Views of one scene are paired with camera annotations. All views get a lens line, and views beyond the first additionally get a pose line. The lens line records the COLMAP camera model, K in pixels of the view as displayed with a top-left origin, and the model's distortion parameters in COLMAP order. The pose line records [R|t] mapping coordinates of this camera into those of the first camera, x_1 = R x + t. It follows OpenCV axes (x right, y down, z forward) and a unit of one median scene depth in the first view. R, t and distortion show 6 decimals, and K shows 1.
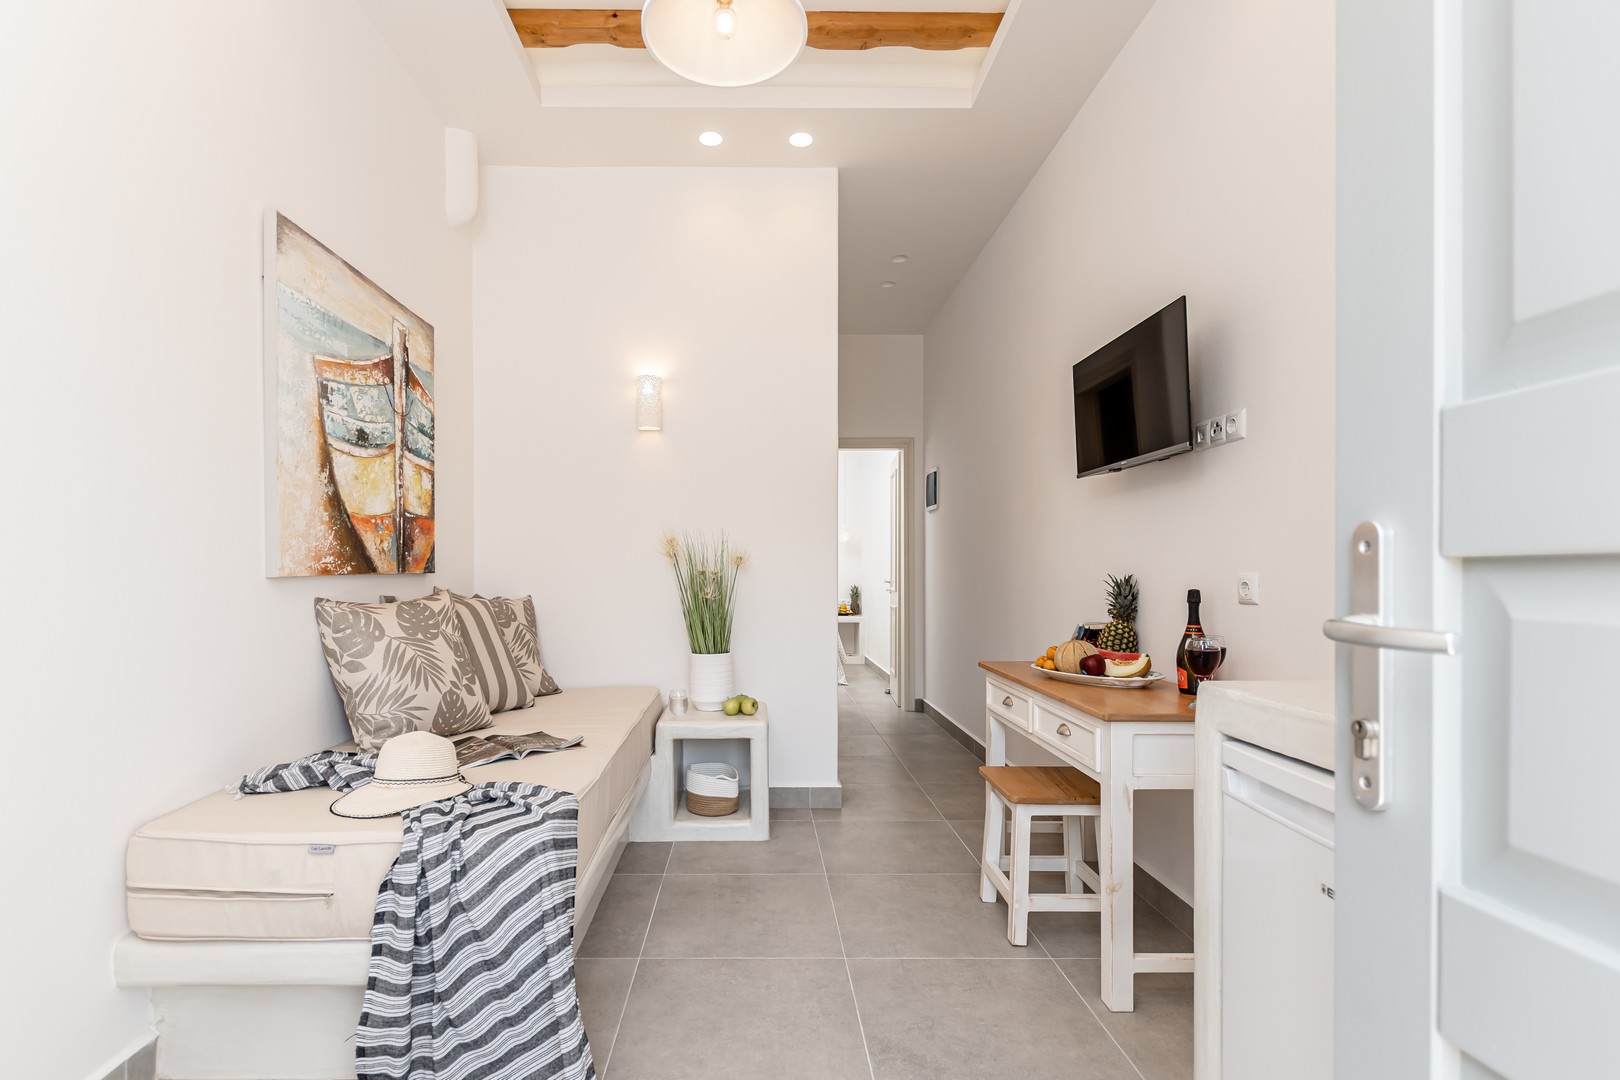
lens RADIAL K [[784.5, 0, 713.8], [0, 784.5, 578.9], [0, 0, 1]] dist [0.000361, 0.000990]
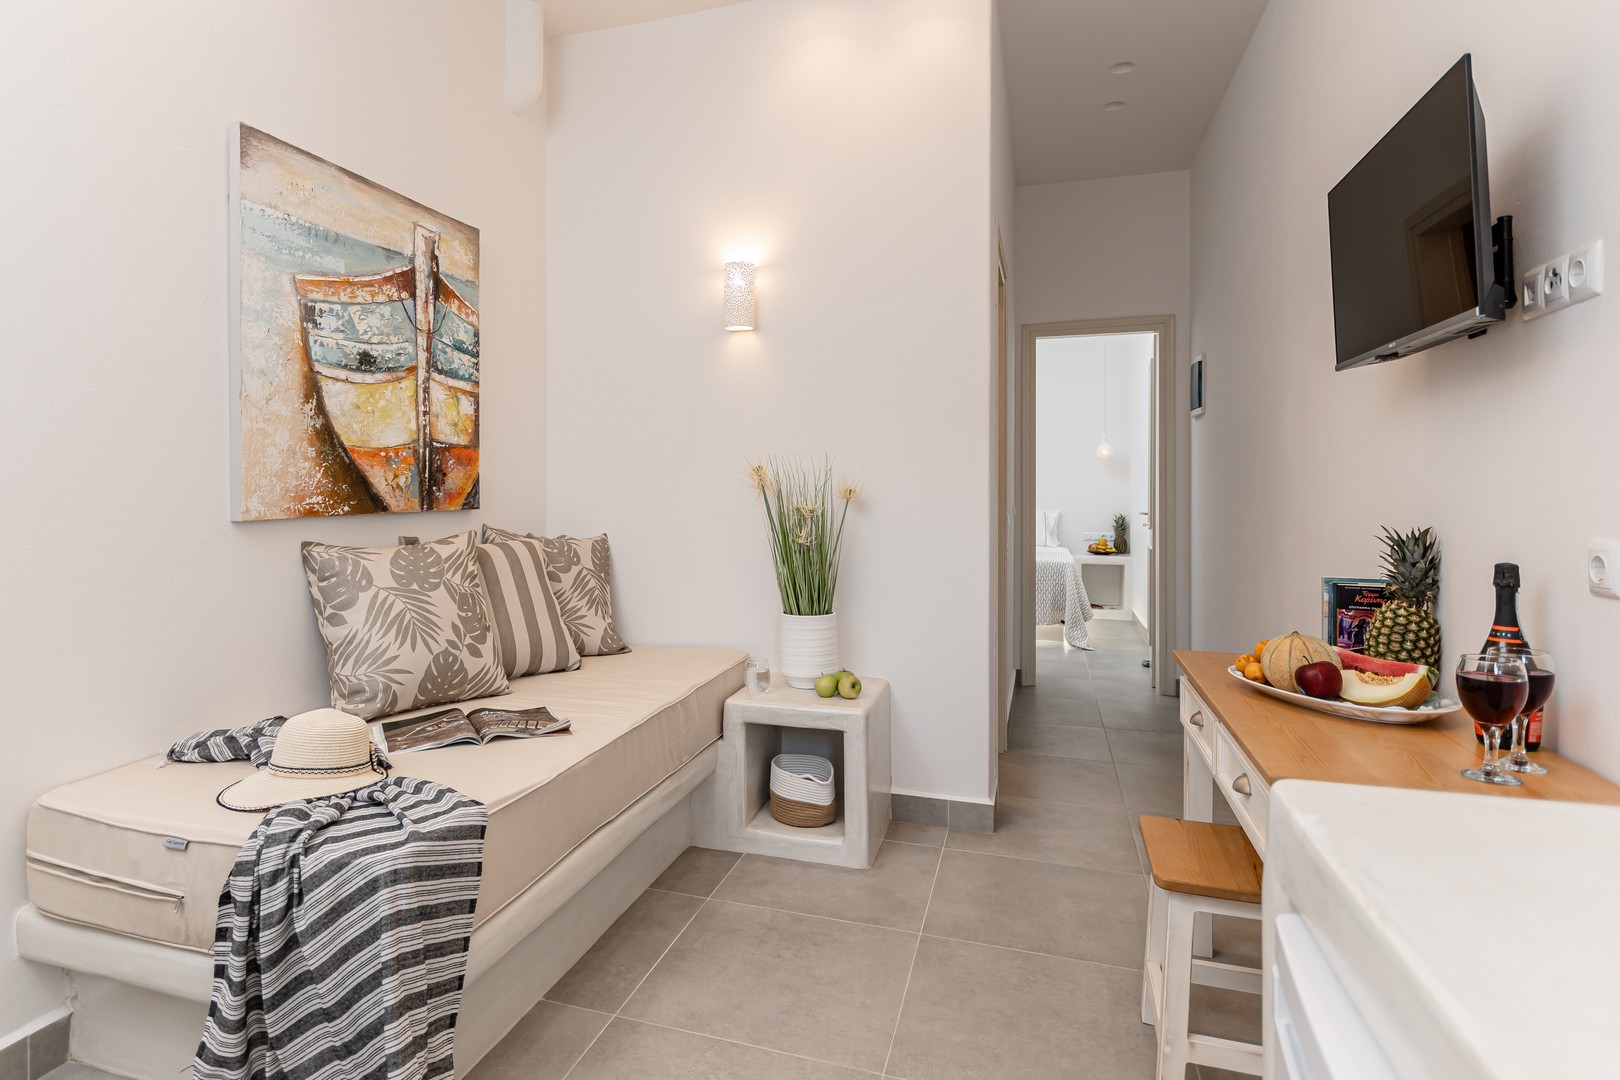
lens RADIAL K [[905.5, 0, 660.7], [0, 905.5, 488.9], [0, 0, 1]] dist [-0.000617, -0.002451]
pose [[0.939983, 0.001405, -0.341217, 0.225491], [-0.003995, 0.999968, -0.006888, -0.029731], [0.341197, 0.007838, 0.939959, 0.148103]]
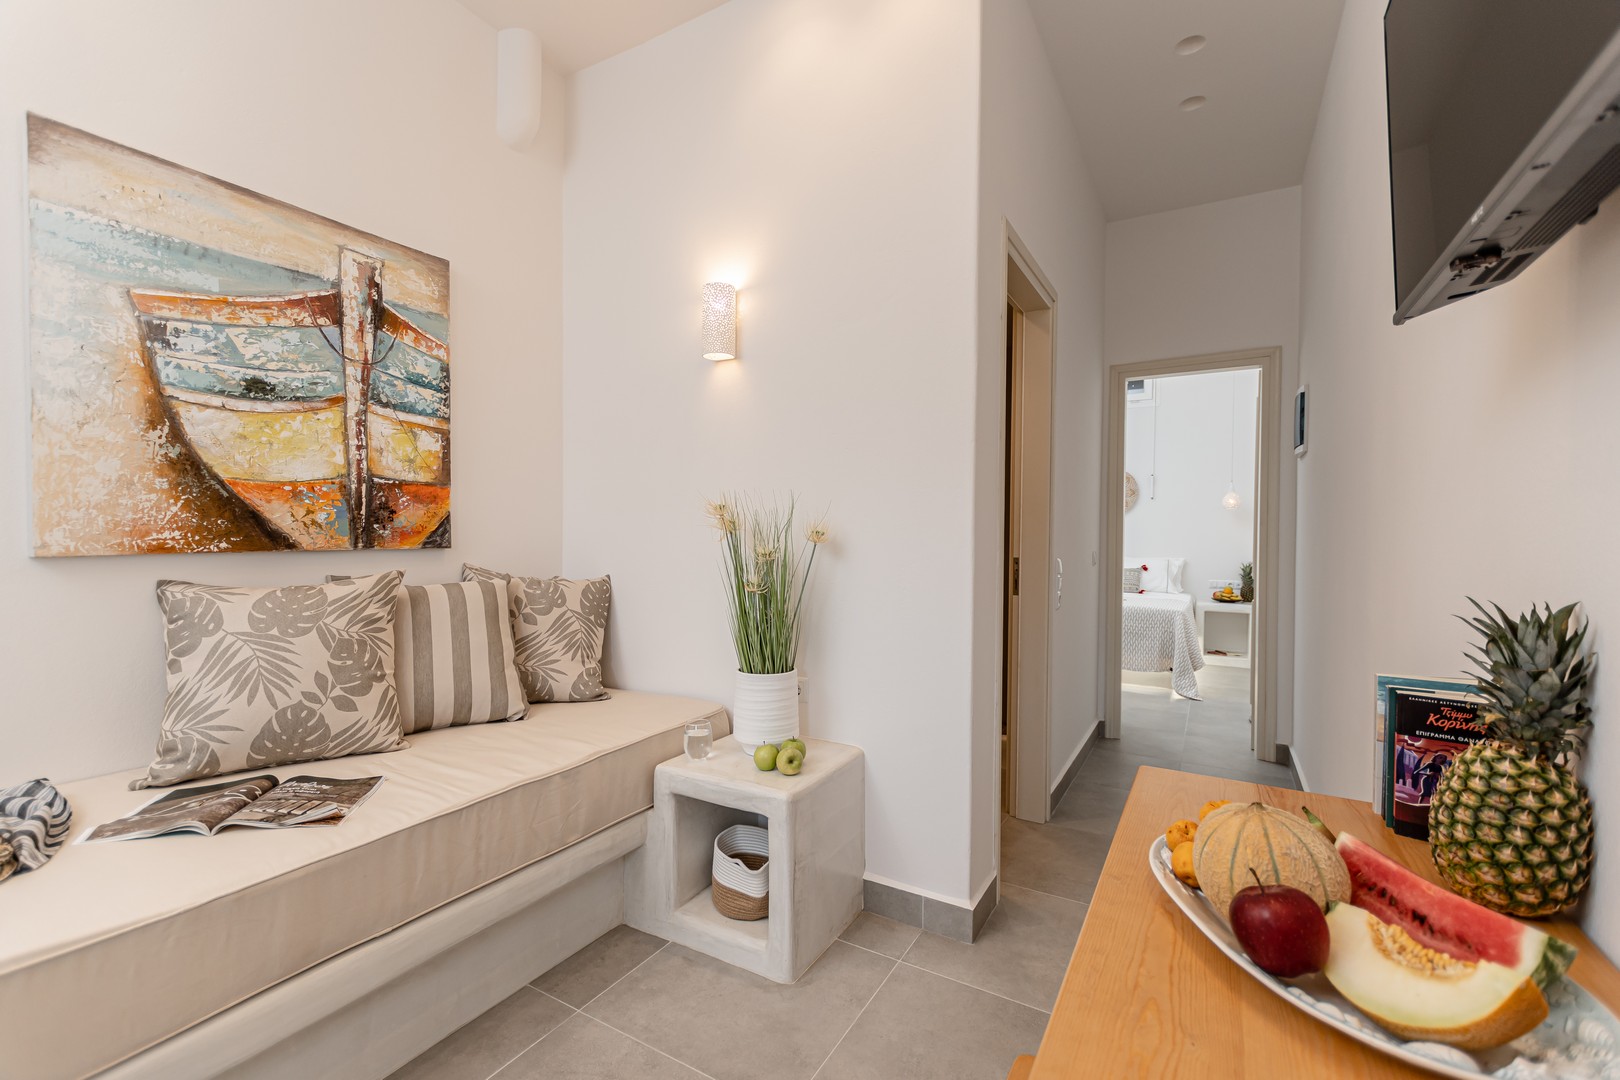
lens RADIAL K [[710.7, 0, 765.7], [0, 710.7, 540.6], [0, 0, 1]] dist [0.008368, -0.004850]
pose [[0.869021, 0.015166, -0.494542, 0.413542], [-0.015651, 0.999873, 0.003162, -0.029288], [0.494527, 0.004992, 0.869148, 0.620946]]
